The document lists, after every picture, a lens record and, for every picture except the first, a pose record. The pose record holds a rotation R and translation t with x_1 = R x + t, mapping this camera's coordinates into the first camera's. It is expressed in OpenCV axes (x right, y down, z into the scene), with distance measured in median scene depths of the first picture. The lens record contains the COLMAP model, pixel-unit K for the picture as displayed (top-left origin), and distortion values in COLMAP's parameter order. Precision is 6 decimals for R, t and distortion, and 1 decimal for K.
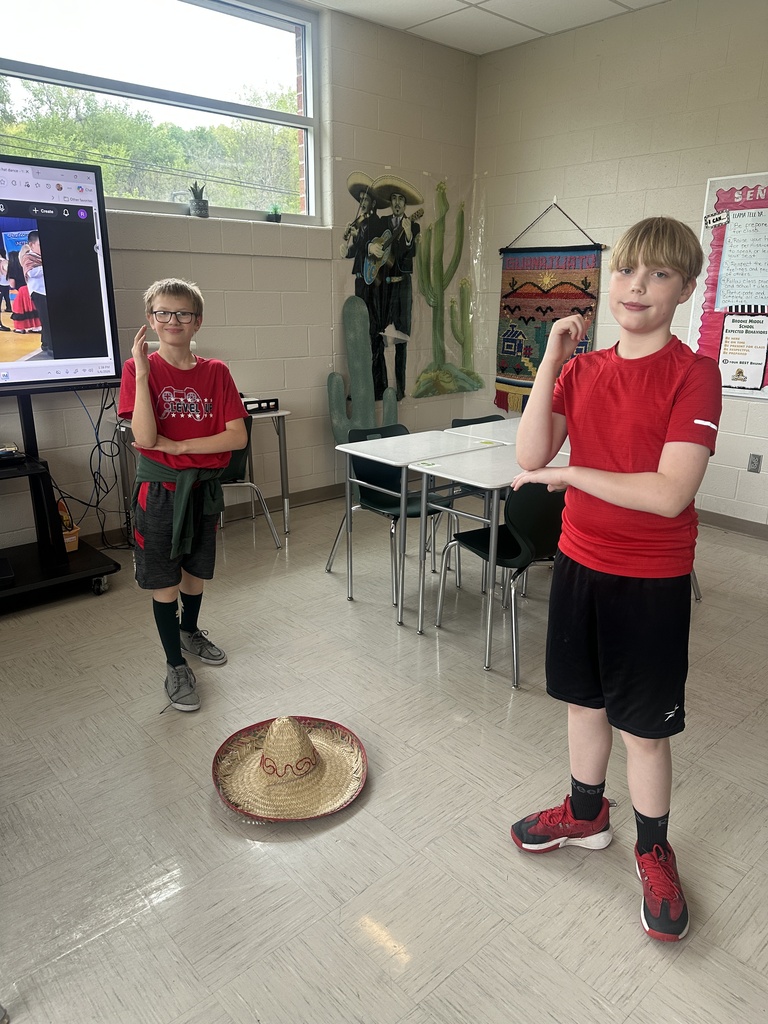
lens RADIAL K [[711.2, 0, 383.5], [0, 711.2, 515.6], [0, 0, 1]] dist [0.019211, -0.030052]
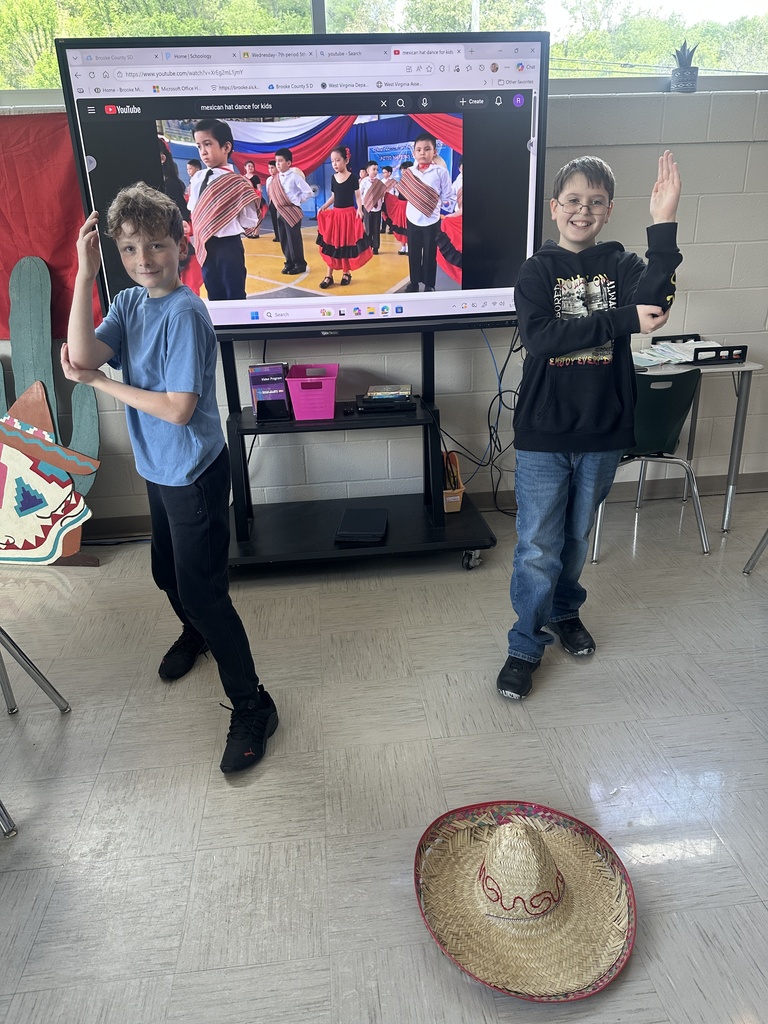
lens RADIAL K [[711.2, 0, 383.5], [0, 711.2, 515.6], [0, 0, 1]] dist [0.019211, -0.030052]
pose [[0.806882, 0.188511, -0.559825, -0.011833], [-0.131904, 0.981281, 0.140315, -0.057930], [0.575797, -0.039375, 0.816644, 0.233543]]
